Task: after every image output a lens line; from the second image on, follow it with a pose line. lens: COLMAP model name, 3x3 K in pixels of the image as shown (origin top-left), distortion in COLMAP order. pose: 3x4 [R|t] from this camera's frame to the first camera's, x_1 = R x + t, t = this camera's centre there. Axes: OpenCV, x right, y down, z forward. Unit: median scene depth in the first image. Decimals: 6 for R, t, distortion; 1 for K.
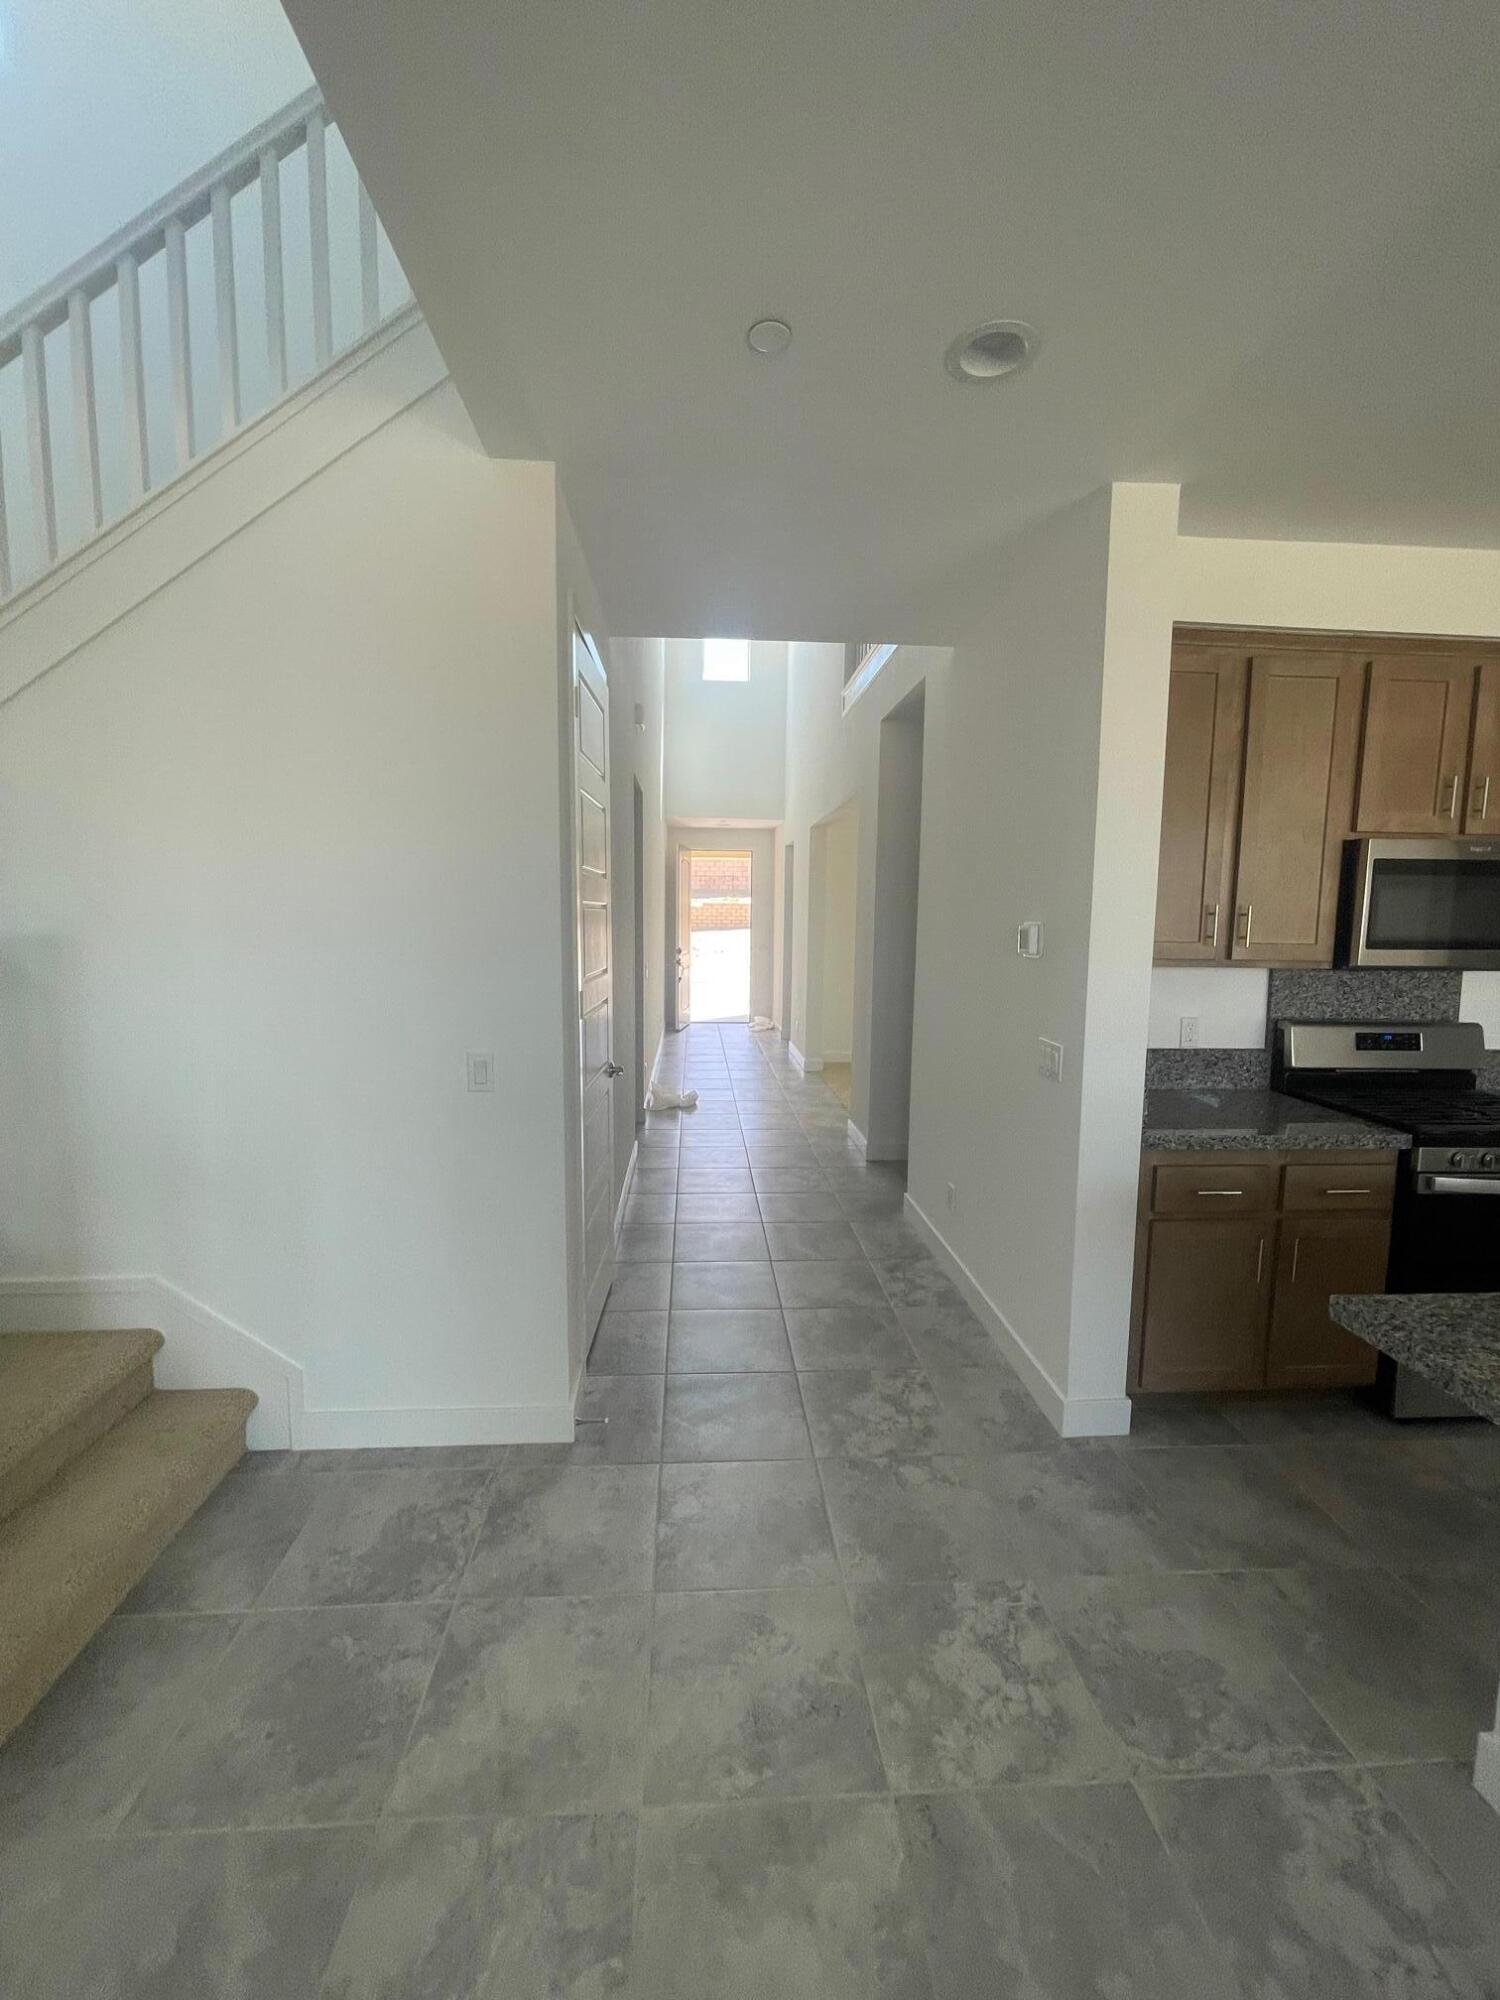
lens RADIAL K [[806.3, 0, 748.8], [0, 806.3, 996.6], [0, 0, 1]] dist [-0.004773, 0.001780]
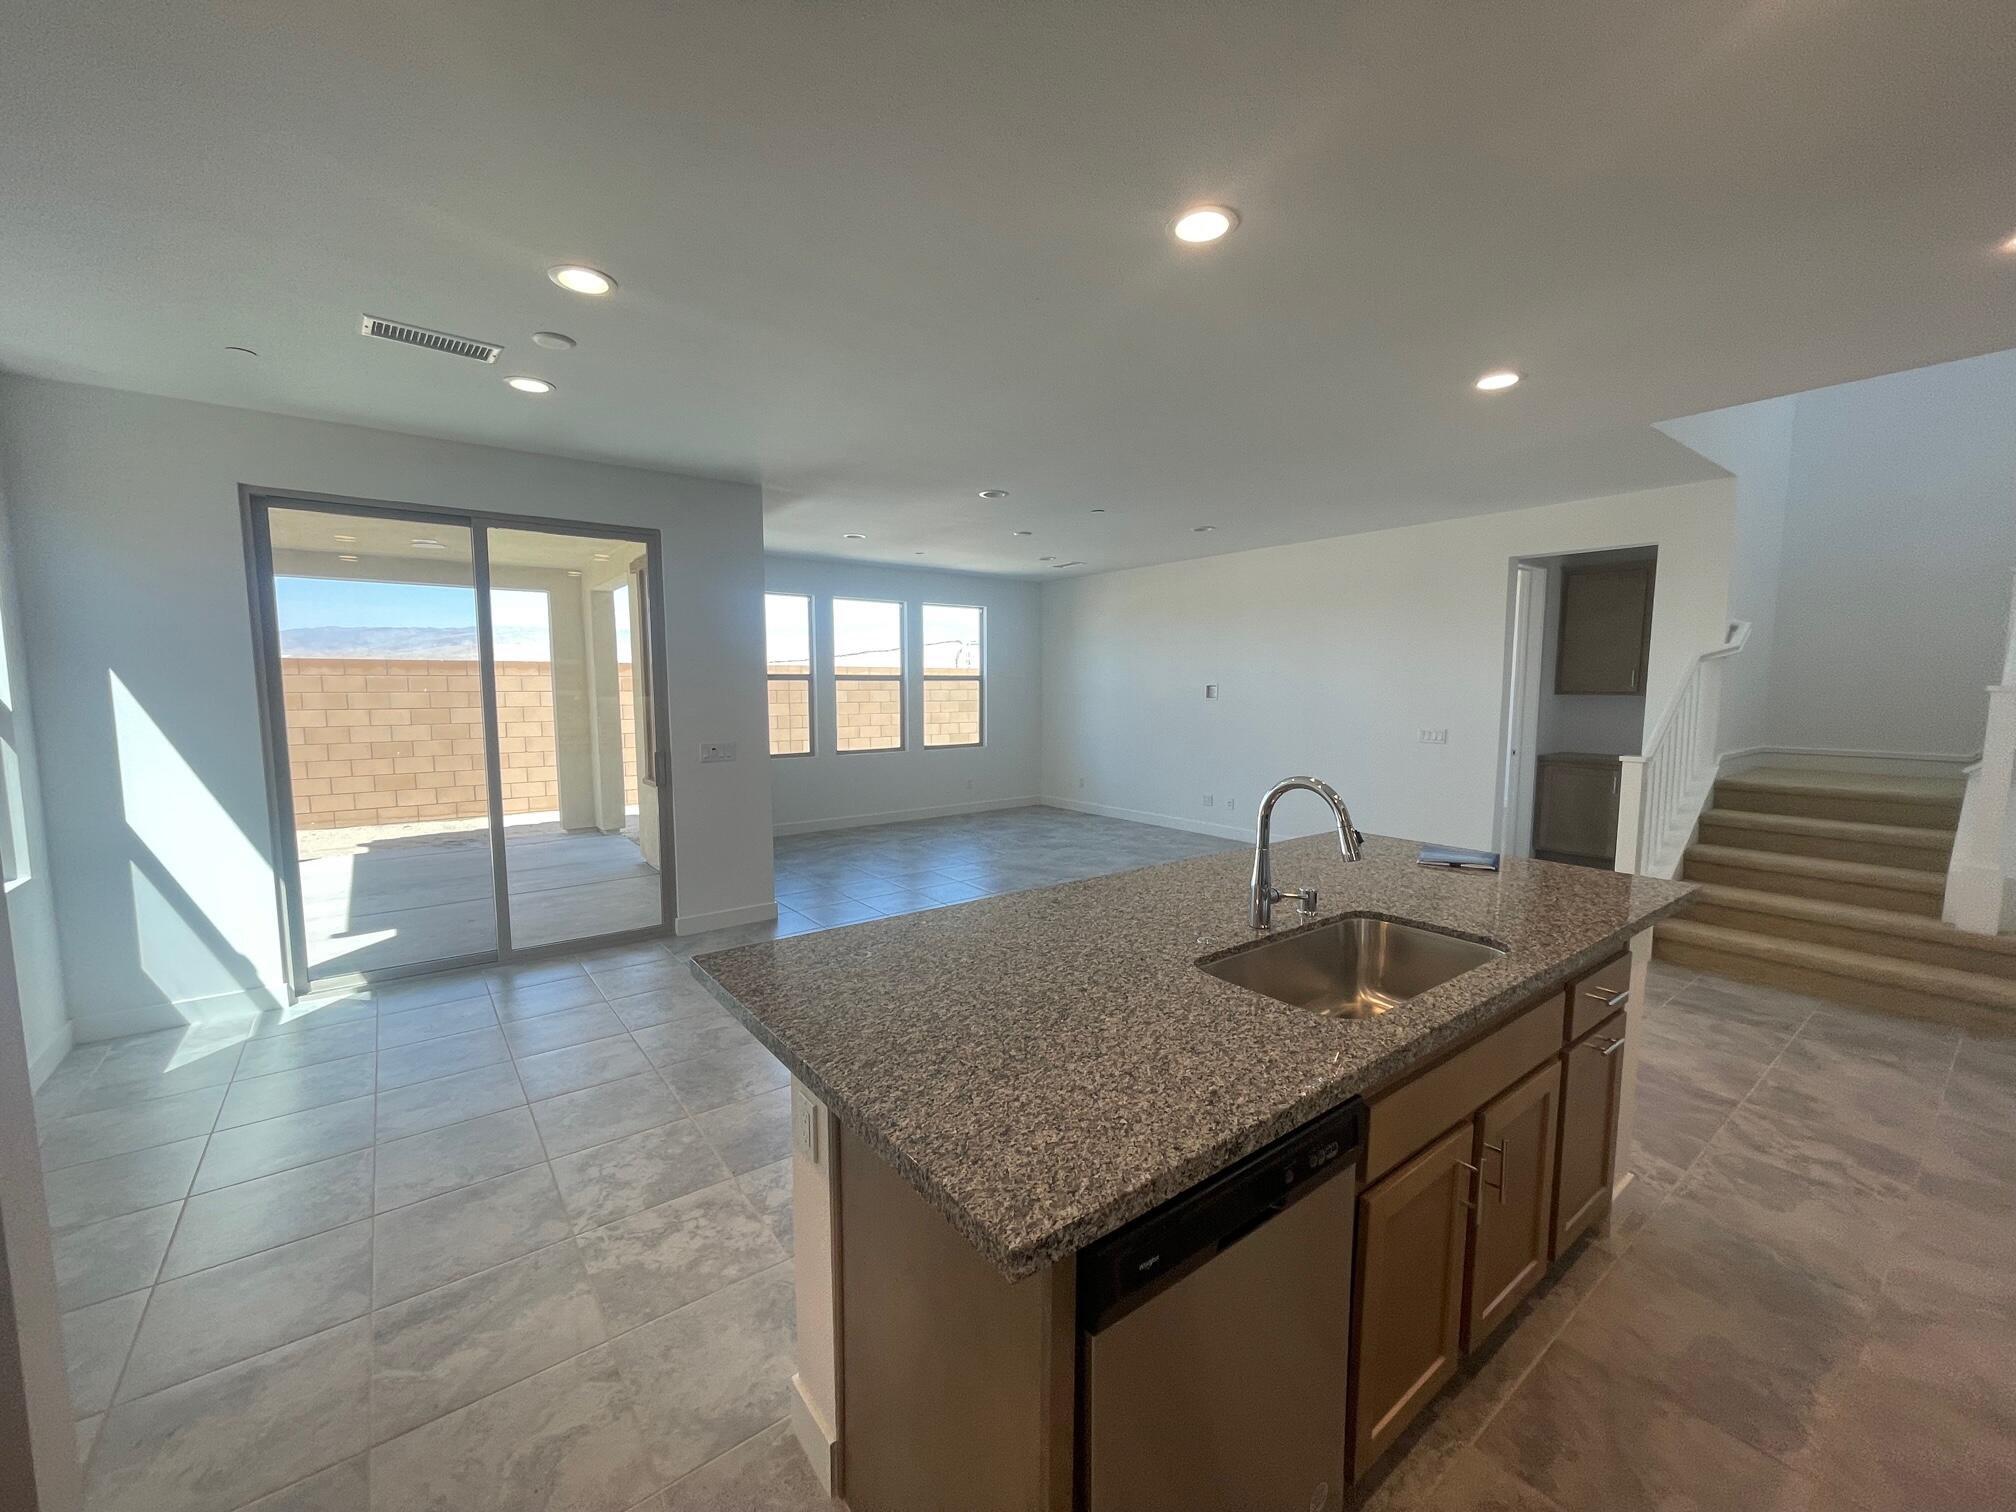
lens RADIAL K [[812.8, 0, 1004.2], [0, 812.8, 758.3], [0, 0, 1]] dist [-0.004773, 0.001780]
pose [[-0.834997, 0.035904, -0.549081, 1.703944], [-0.068742, 0.983245, 0.168831, -0.056377], [0.545943, 0.178718, -0.818539, 0.898643]]
